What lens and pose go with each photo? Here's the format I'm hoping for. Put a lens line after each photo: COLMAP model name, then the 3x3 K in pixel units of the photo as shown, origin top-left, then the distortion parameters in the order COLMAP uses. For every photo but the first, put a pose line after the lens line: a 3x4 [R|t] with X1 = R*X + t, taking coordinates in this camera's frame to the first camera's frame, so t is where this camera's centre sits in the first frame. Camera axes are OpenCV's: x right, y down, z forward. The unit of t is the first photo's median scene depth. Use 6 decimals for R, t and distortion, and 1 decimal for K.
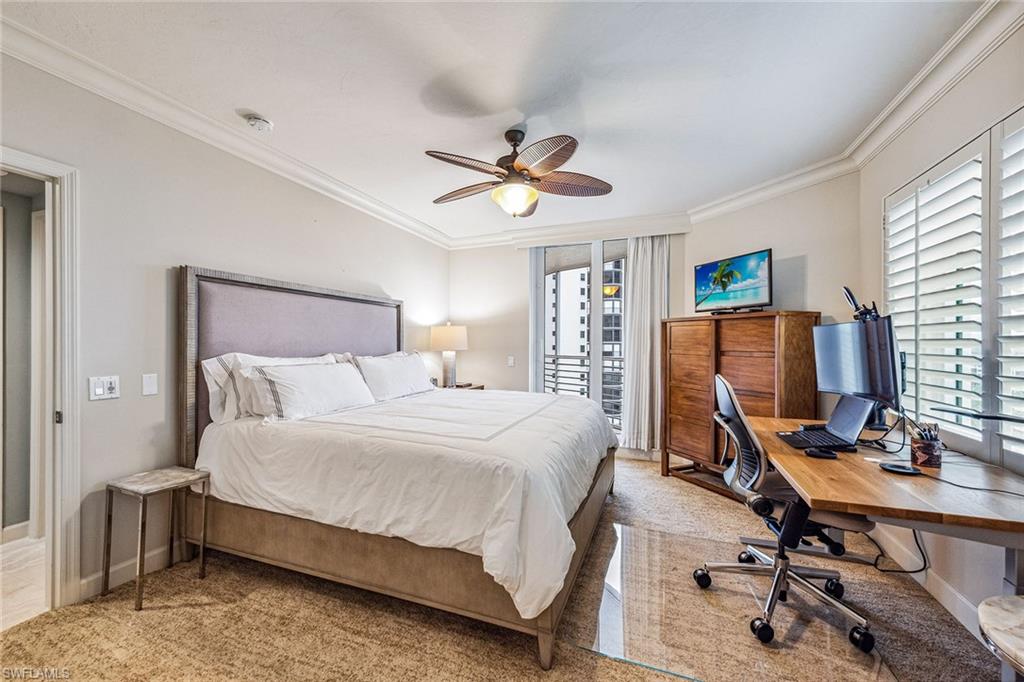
lens RADIAL K [[399.0, 0, 510.2], [0, 399.0, 343.6], [0, 0, 1]] dist [0.015296, -0.000247]
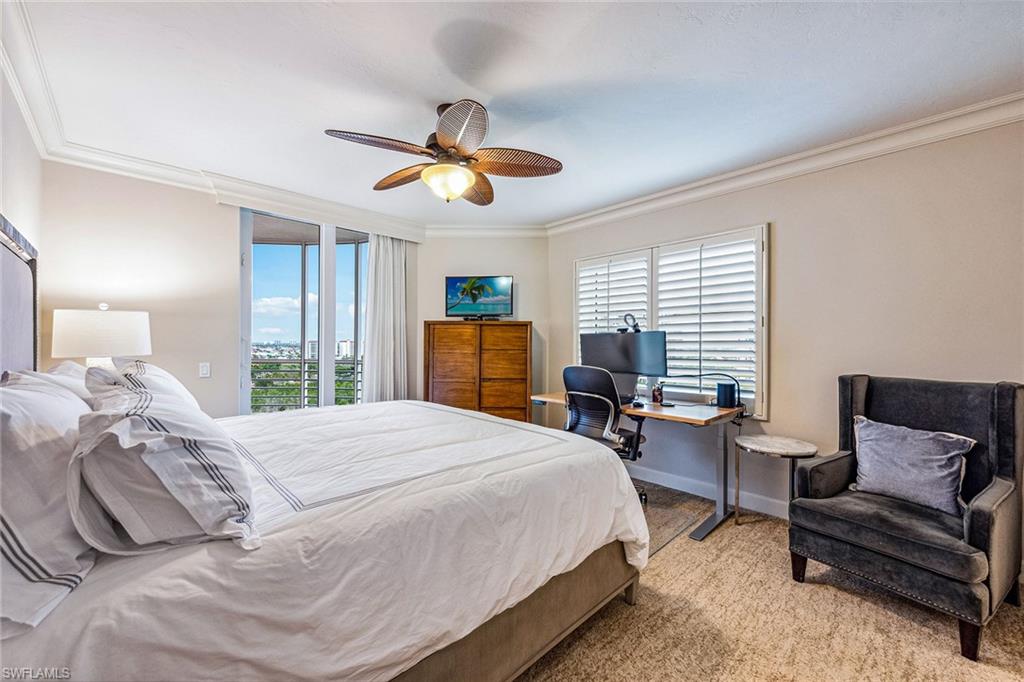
lens RADIAL K [[399.0, 0, 510.2], [0, 399.0, 343.6], [0, 0, 1]] dist [0.015296, -0.000247]
pose [[0.422632, -0.000327, 0.906301, -0.563230], [-0.004196, 0.999989, 0.002318, -0.003863], [-0.906291, -0.004783, 0.422626, 0.381415]]
